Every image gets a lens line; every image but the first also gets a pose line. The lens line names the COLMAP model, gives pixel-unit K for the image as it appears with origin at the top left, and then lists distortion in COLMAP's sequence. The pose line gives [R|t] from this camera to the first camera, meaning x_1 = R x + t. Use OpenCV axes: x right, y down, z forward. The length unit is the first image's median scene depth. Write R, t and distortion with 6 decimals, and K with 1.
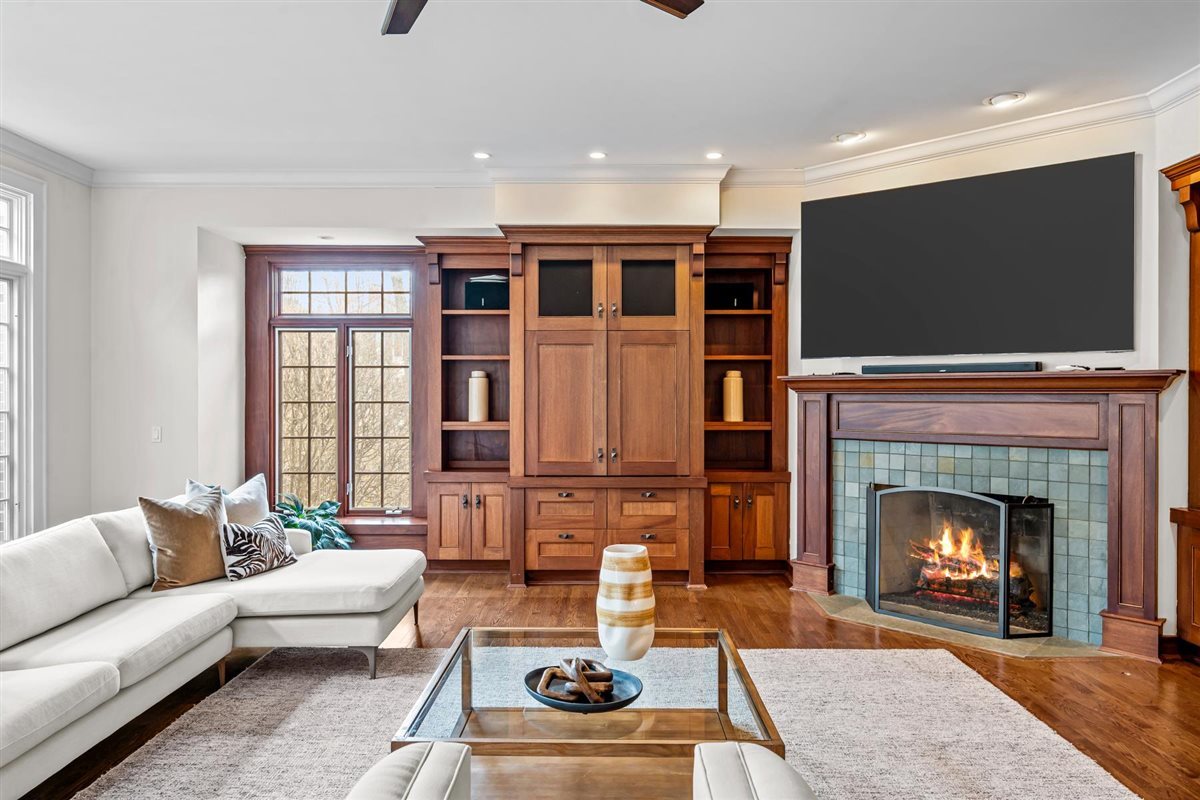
lens RADIAL K [[784.9, 0, 593.4], [0, 784.9, 397.1], [0, 0, 1]] dist [-0.007706, 0.001515]
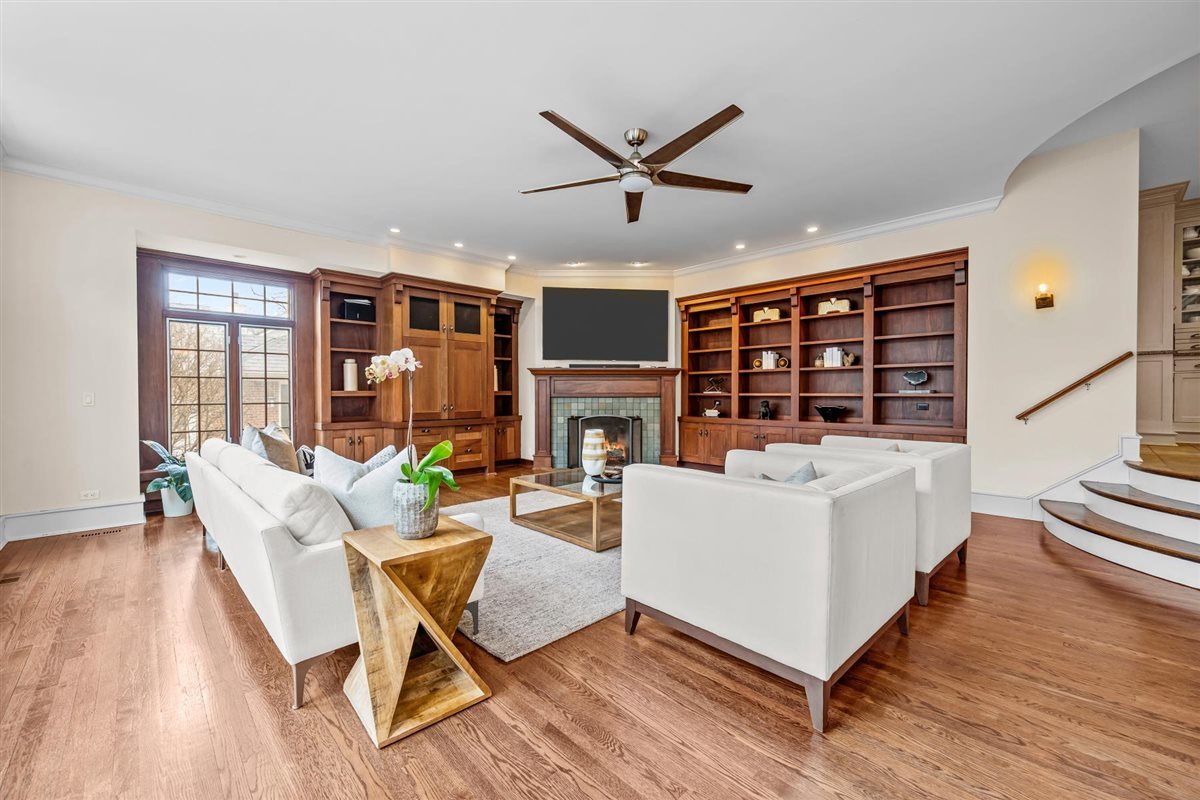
lens RADIAL K [[477.6, 0, 600.8], [0, 477.6, 399.7], [0, 0, 1]] dist [0.001876, -0.000954]
pose [[0.715039, -0.010710, 0.699003, -0.506079], [0.004232, 0.999931, 0.010992, 0.043875], [-0.699072, -0.004902, 0.715035, -0.044140]]
